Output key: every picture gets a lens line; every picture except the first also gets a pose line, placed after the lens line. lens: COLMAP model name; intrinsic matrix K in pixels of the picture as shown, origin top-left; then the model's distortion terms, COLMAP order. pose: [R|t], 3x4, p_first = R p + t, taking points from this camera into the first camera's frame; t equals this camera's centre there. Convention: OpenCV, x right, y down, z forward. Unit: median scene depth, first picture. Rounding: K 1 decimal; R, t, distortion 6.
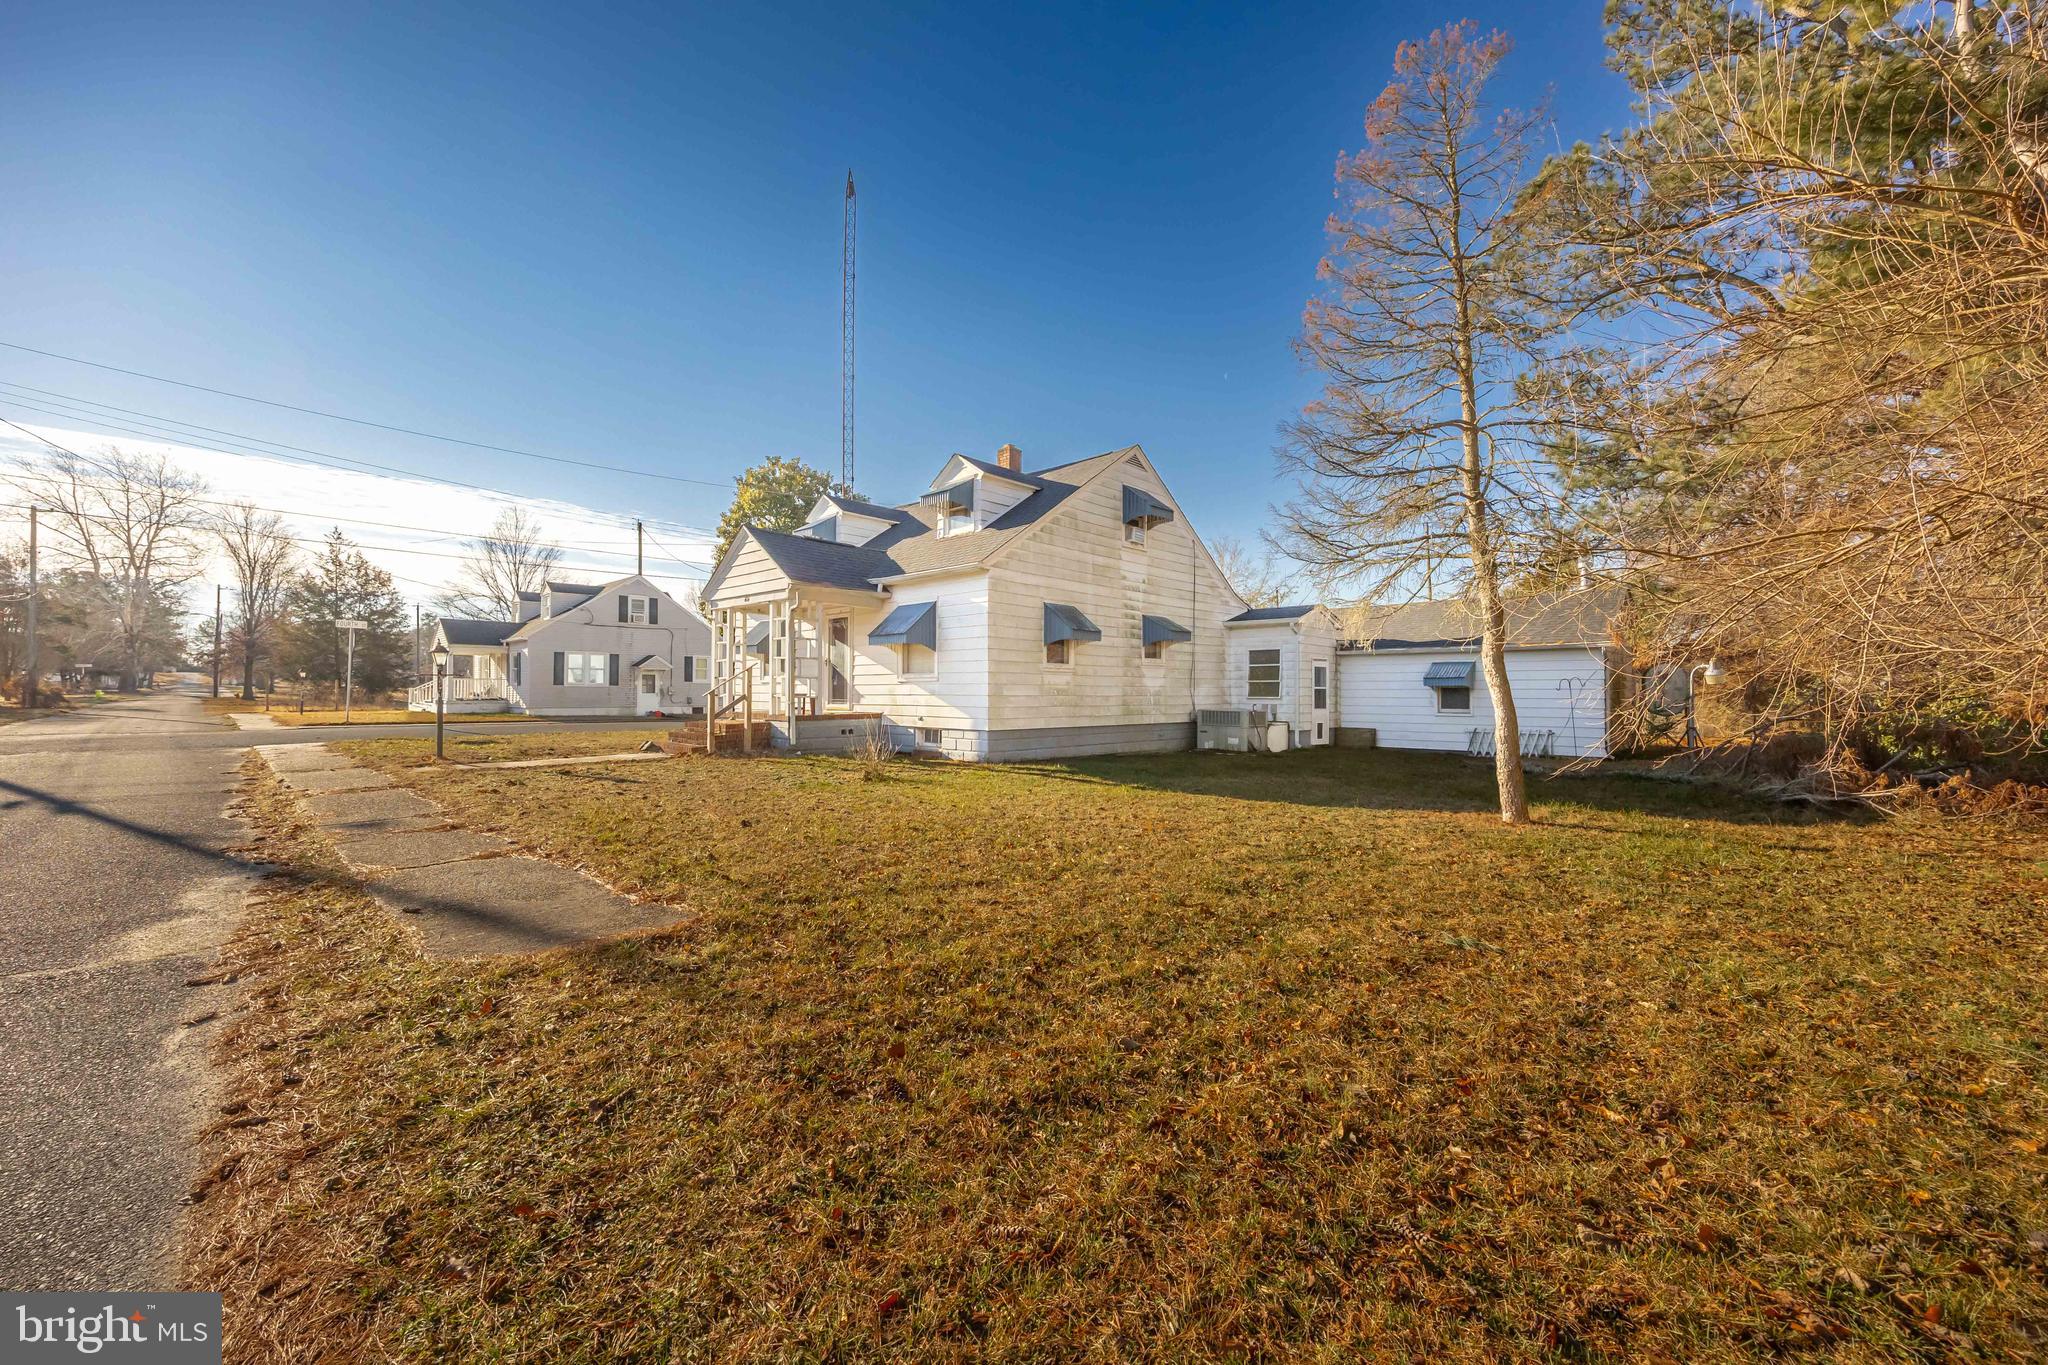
lens RADIAL K [[801.2, 0, 1024.0], [0, 801.2, 682.5], [0, 0, 1]] dist [-0.012078, -0.000110]
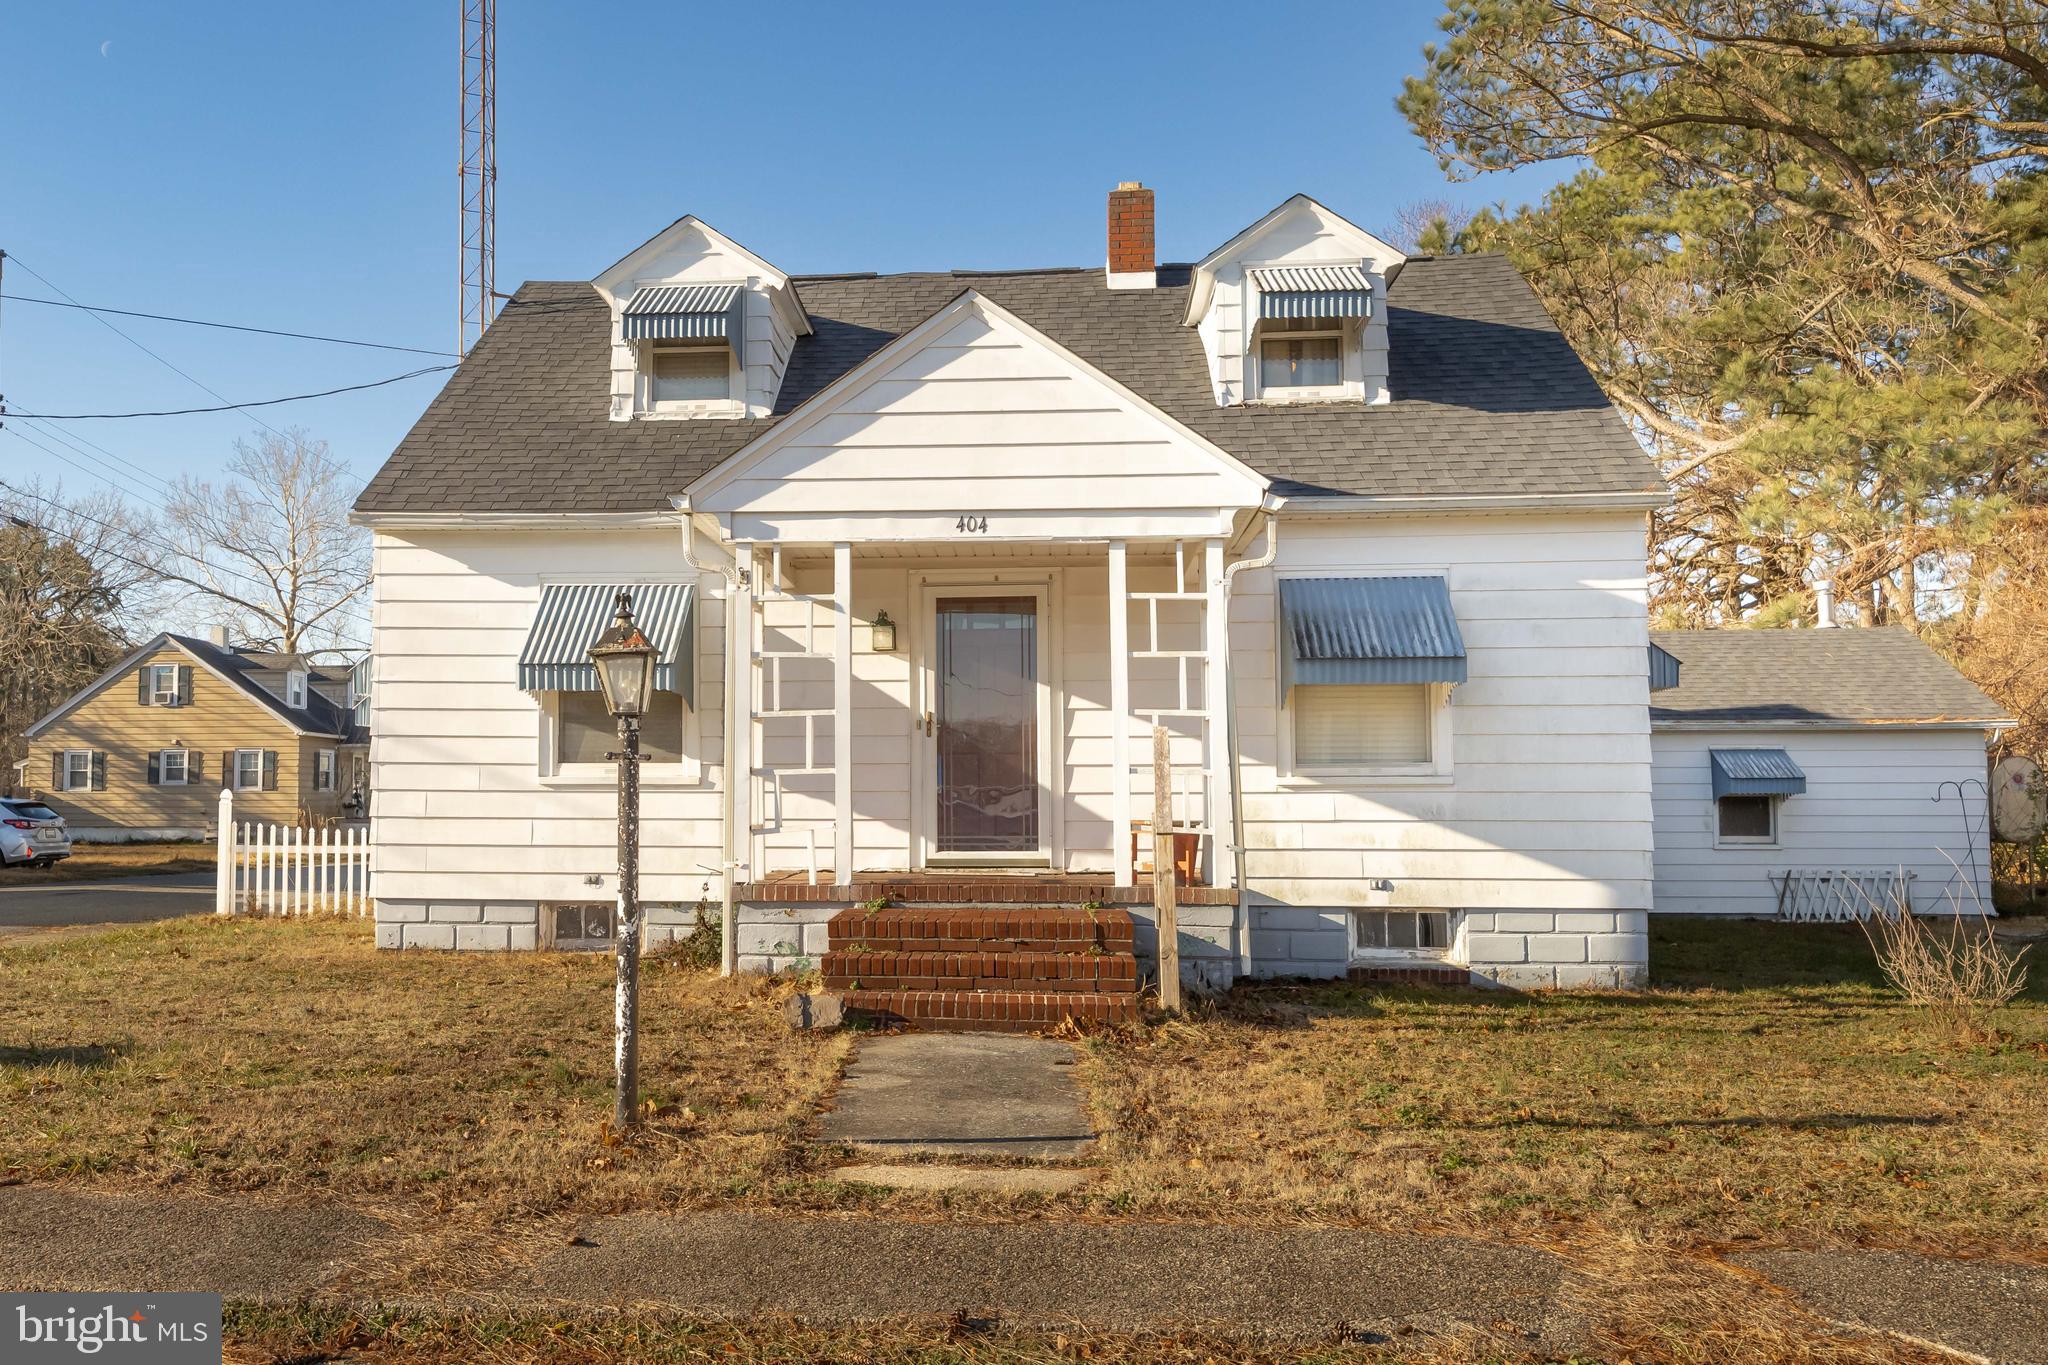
lens RADIAL K [[1781.4, 0, 844.7], [0, 1781.4, 733.5], [0, 0, 1]] dist [0.007917, -0.006439]
pose [[0.789935, 0.019170, 0.612891, -0.741873], [-0.004243, 0.999658, -0.025799, -0.002799], [-0.613176, 0.017779, 0.789746, 0.437252]]
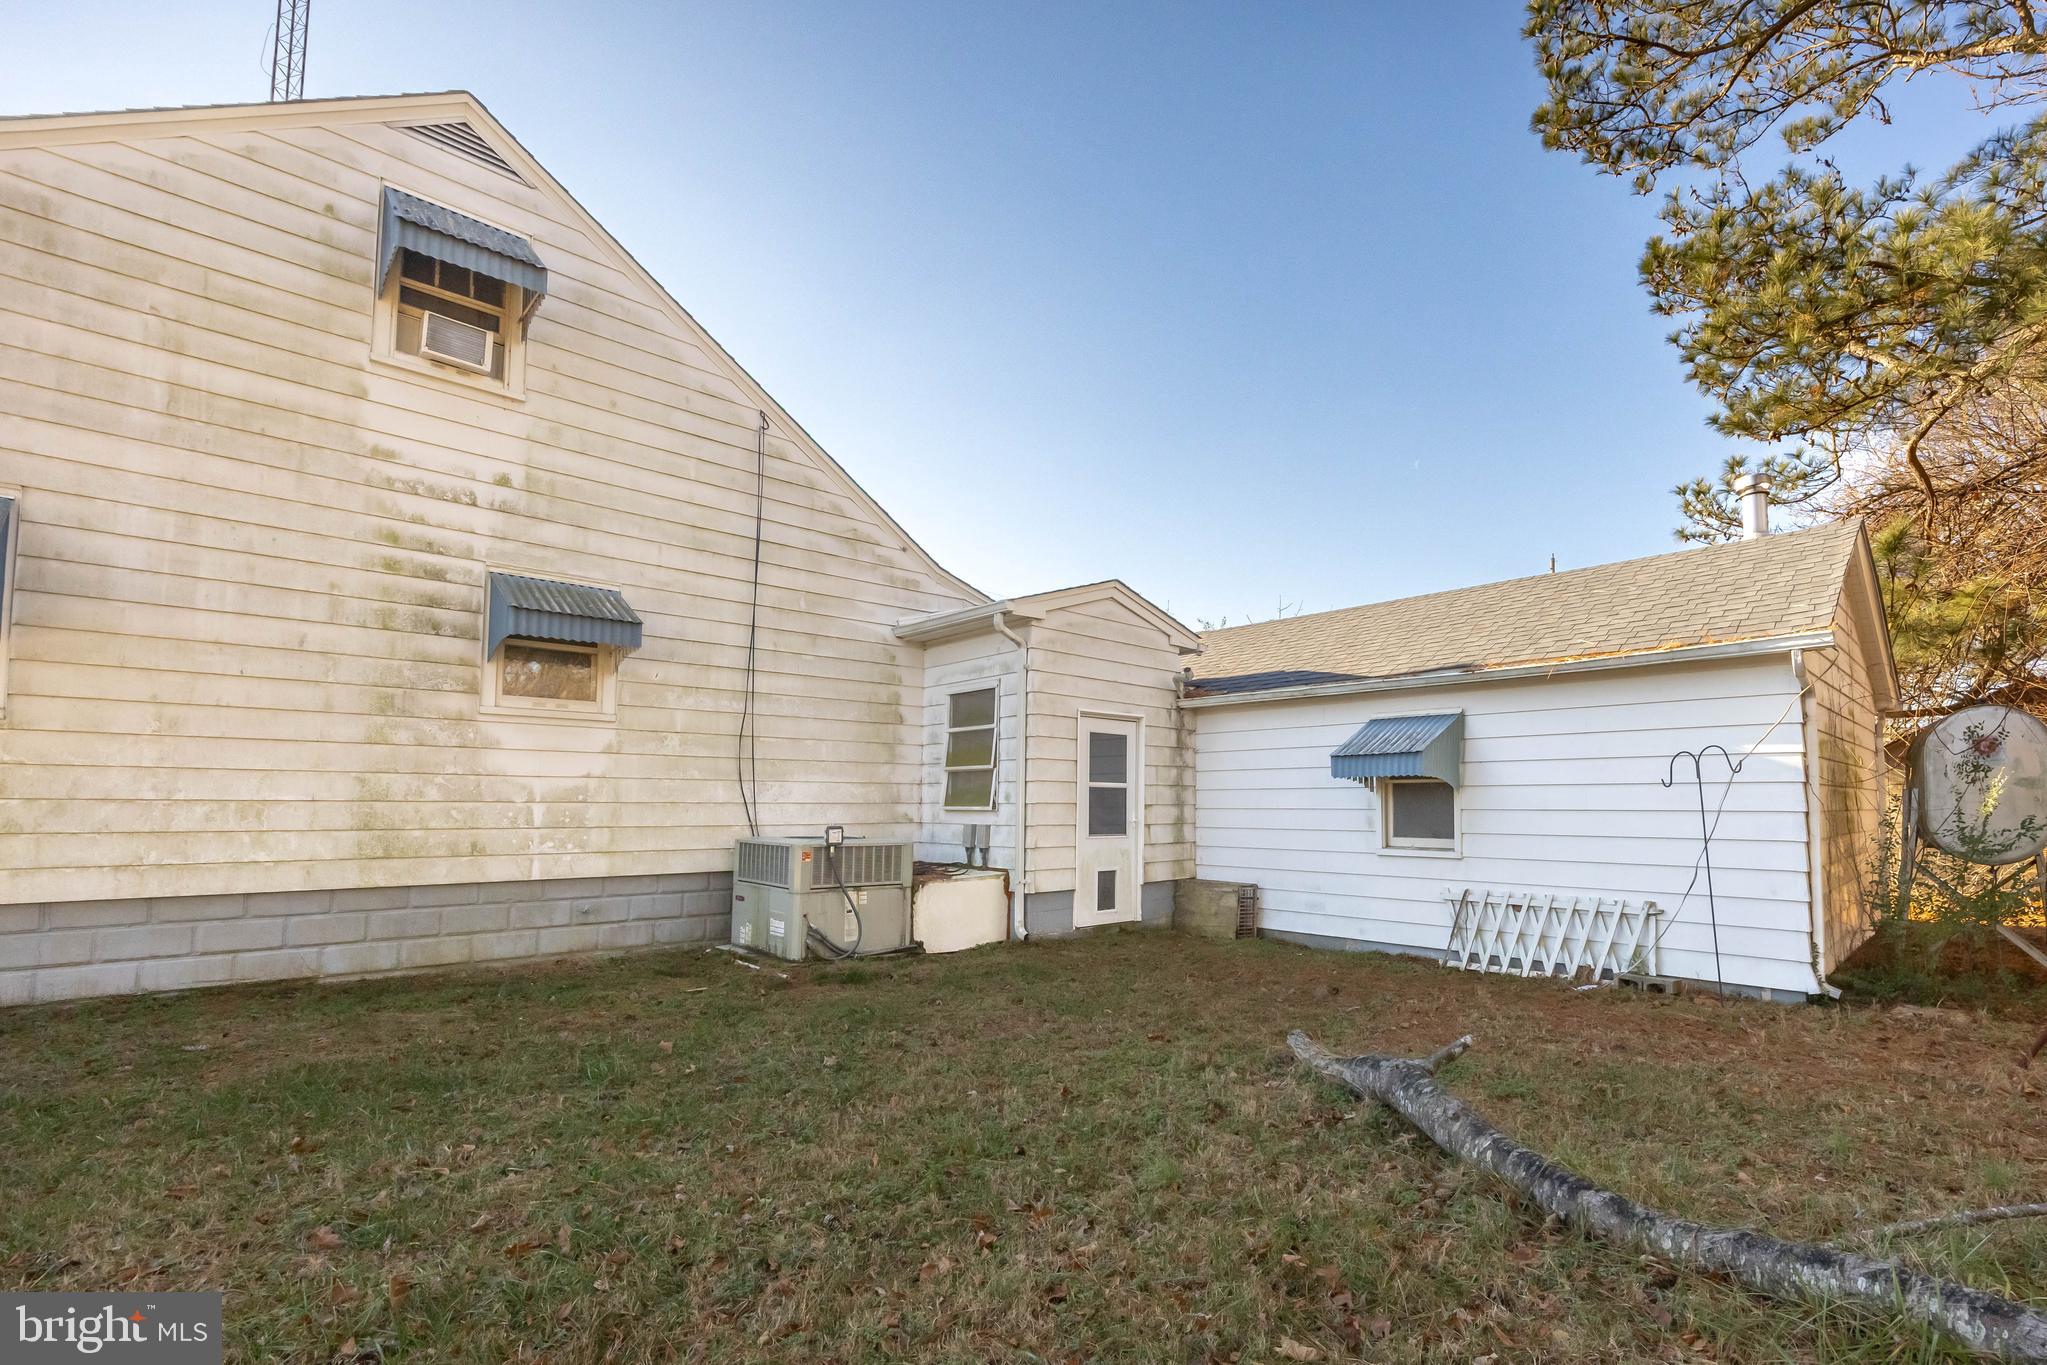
lens RADIAL K [[900.7, 0, 1183.4], [0, 900.7, 761.2], [0, 0, 1]] dist [-0.000072, 0.000128]
pose [[0.999994, 0.001466, 0.003204, 0.445727], [-0.001345, 0.999296, -0.037488, 0.013159], [-0.003257, 0.037484, 0.999292, 0.593573]]
